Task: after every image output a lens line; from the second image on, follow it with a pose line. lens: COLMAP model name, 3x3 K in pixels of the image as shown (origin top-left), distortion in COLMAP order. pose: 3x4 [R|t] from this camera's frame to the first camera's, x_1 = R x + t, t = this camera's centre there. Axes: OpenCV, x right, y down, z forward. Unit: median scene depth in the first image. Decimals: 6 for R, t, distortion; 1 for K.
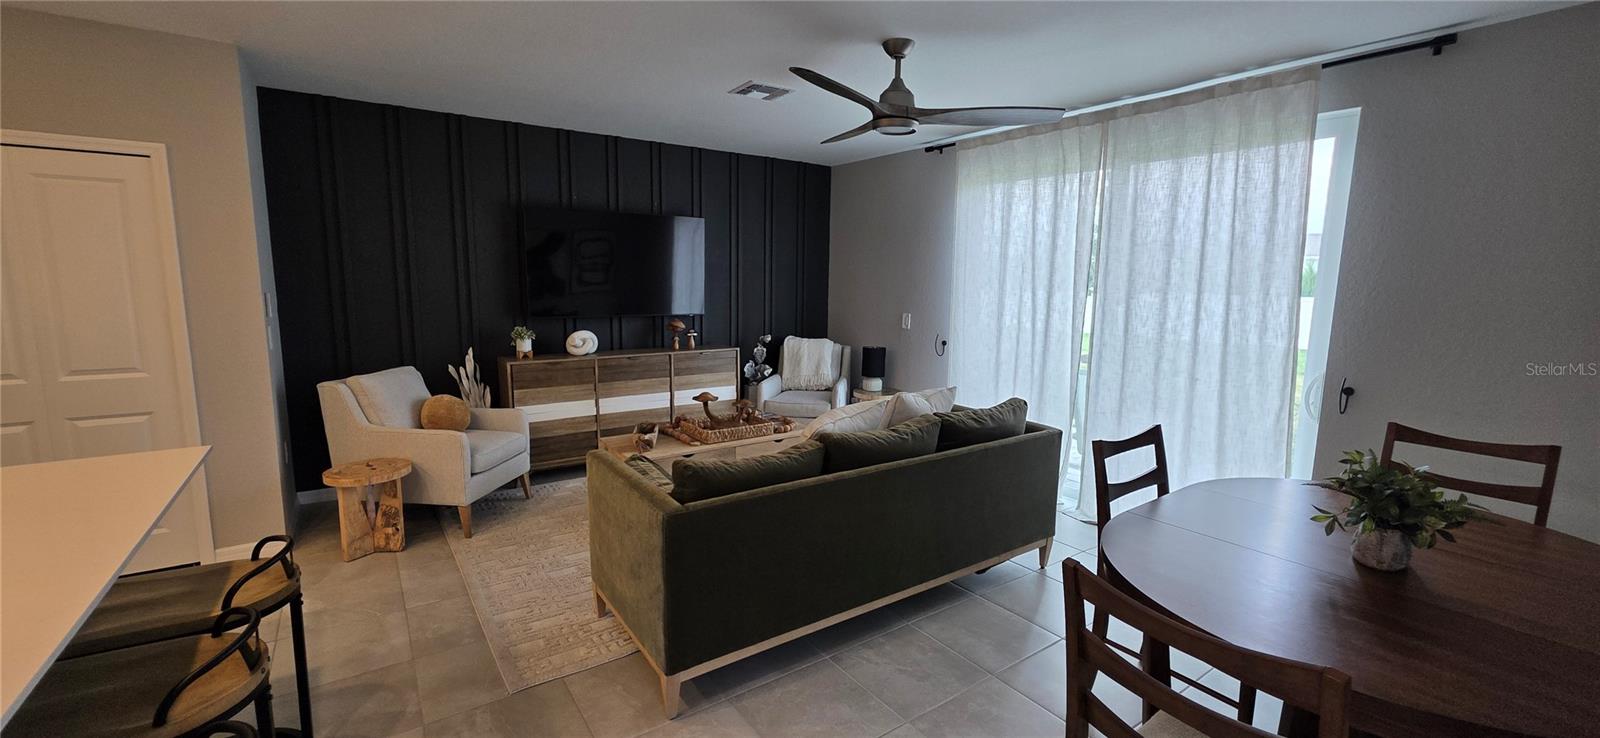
lens RADIAL K [[638.0, 0, 798.5], [0, 638.0, 364.8], [0, 0, 1]] dist [0.001277, -0.000547]
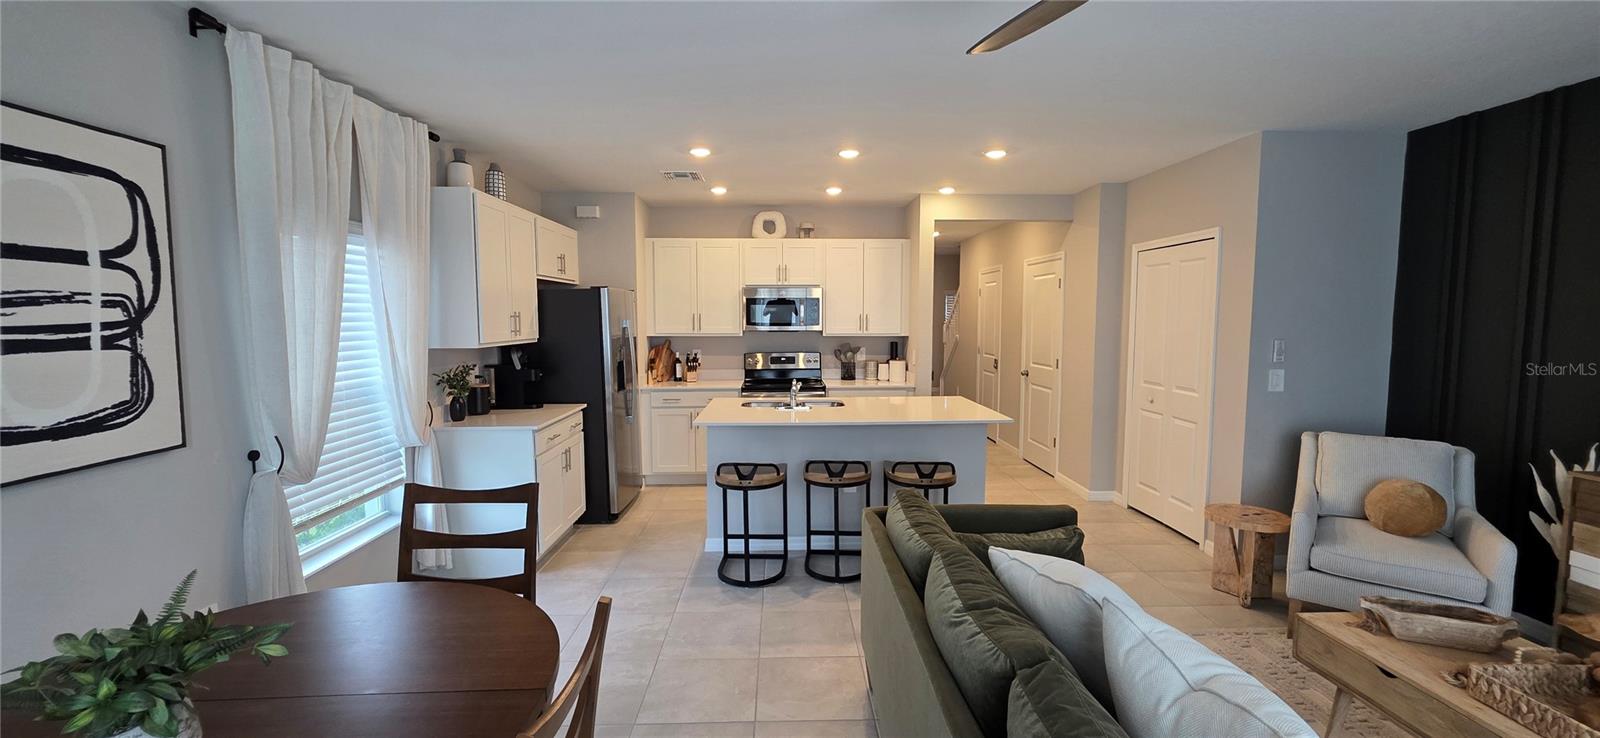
lens RADIAL K [[638.0, 0, 798.5], [0, 638.0, 364.8], [0, 0, 1]] dist [0.001277, -0.000547]
pose [[-0.543527, 0.050441, -0.837874, 0.393630], [-0.125013, 0.982196, 0.140225, -0.088239], [0.830030, 0.180961, -0.527545, 0.650134]]
